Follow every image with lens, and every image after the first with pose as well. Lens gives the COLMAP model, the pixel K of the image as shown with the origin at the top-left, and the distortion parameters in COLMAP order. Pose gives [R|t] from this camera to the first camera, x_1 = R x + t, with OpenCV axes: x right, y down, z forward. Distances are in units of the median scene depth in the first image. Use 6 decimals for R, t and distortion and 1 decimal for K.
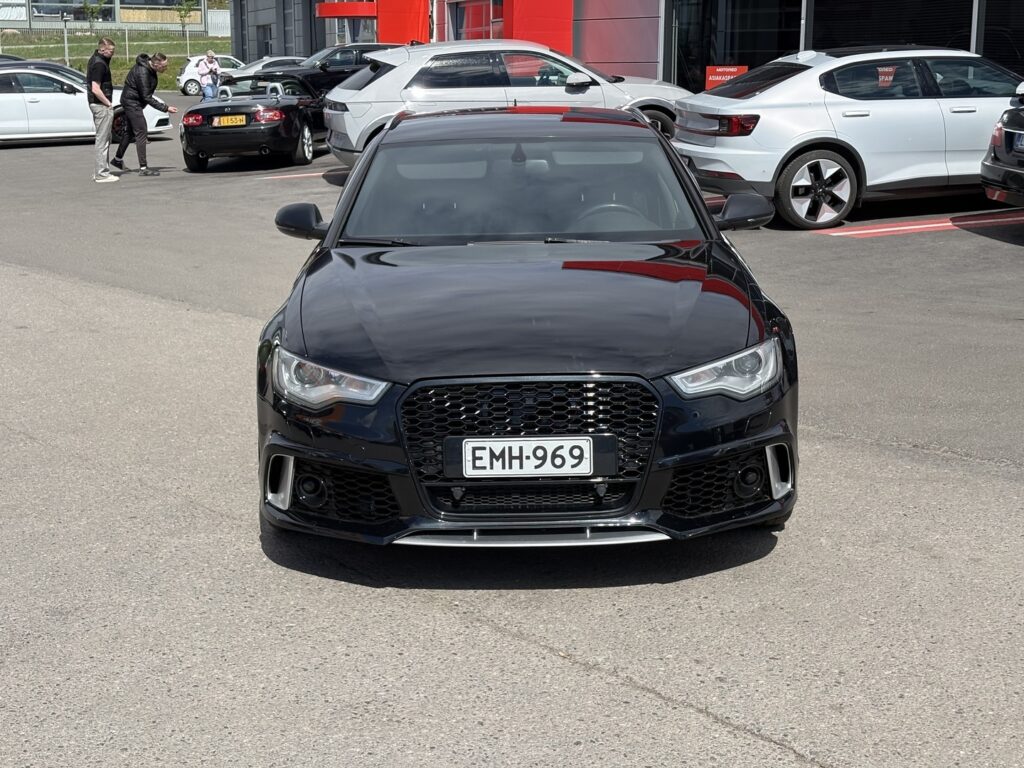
lens RADIAL K [[1520.3, 0, 512.0], [0, 1520.3, 384.0], [0, 0, 1]] dist [0.211742, -0.039656]
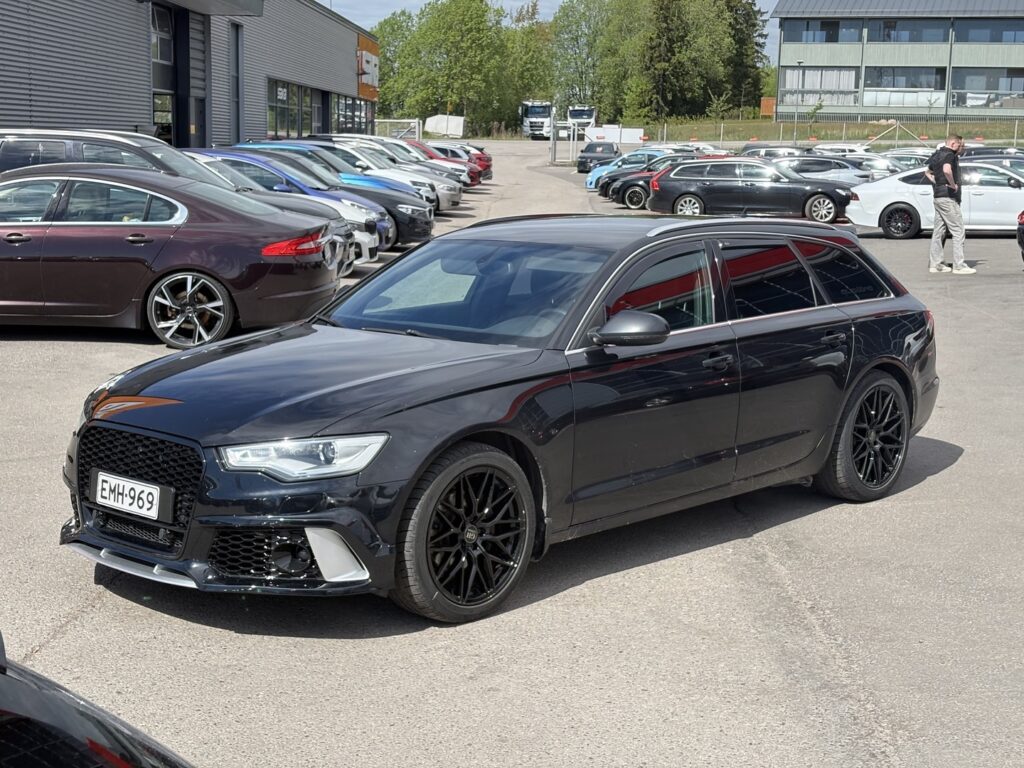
lens RADIAL K [[1520.3, 0, 512.0], [0, 1520.3, 384.0], [0, 0, 1]] dist [0.211742, -0.039656]
pose [[0.698379, 0.118037, -0.705928, 1.079493], [-0.156163, 0.987674, 0.010654, -0.100244], [0.698484, 0.102799, 0.708204, 0.335405]]
